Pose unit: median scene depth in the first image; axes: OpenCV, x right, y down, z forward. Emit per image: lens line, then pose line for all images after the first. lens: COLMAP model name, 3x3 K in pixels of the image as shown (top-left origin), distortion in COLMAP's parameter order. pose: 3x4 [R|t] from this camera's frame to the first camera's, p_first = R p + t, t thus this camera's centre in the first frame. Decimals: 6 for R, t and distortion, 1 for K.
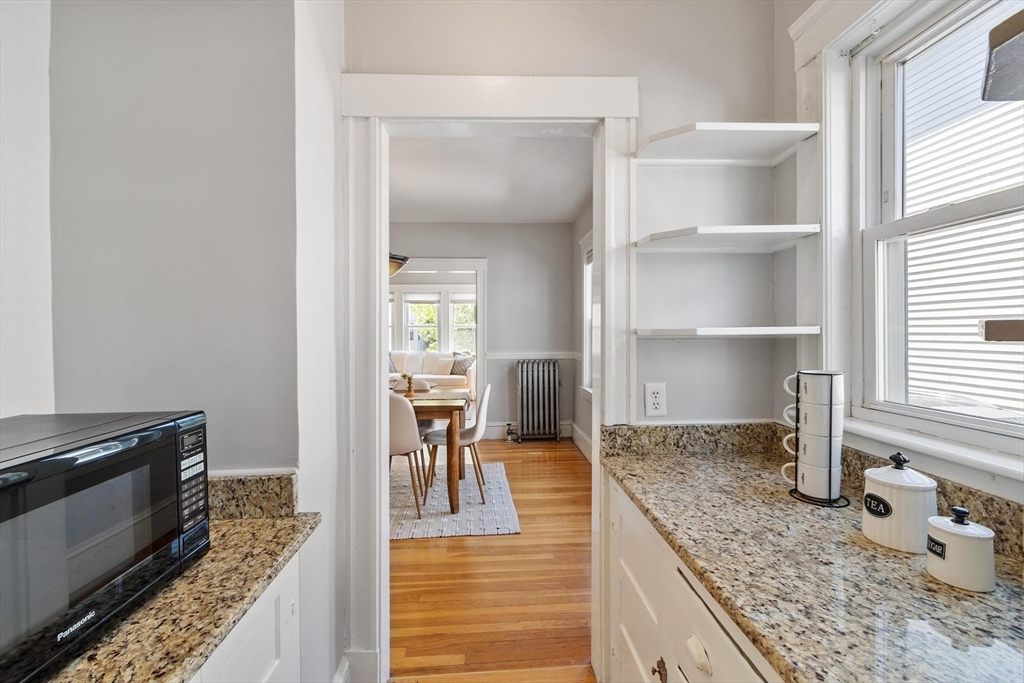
lens RADIAL K [[446.7, 0, 511.6], [0, 446.7, 334.1], [0, 0, 1]] dist [-0.000391, -0.000096]
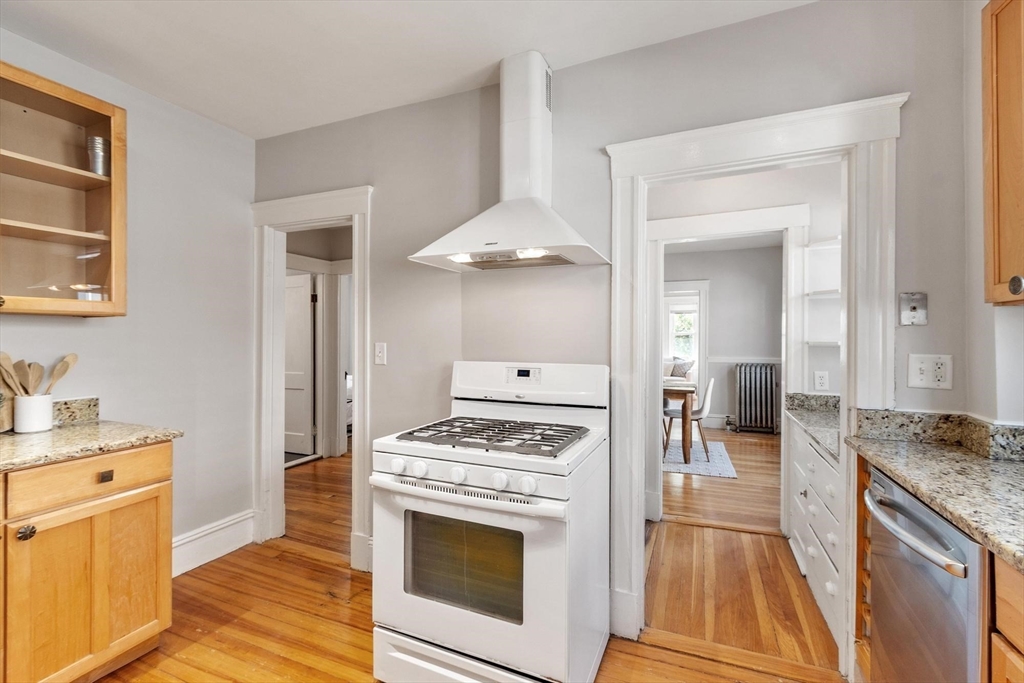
lens RADIAL K [[446.7, 0, 511.6], [0, 446.7, 334.1], [0, 0, 1]] dist [-0.000391, -0.000096]
pose [[0.898249, 0.004444, -0.439465, -0.002526], [-0.009719, 0.999905, -0.009753, -0.004757], [0.439380, 0.013031, 0.898207, -0.507594]]
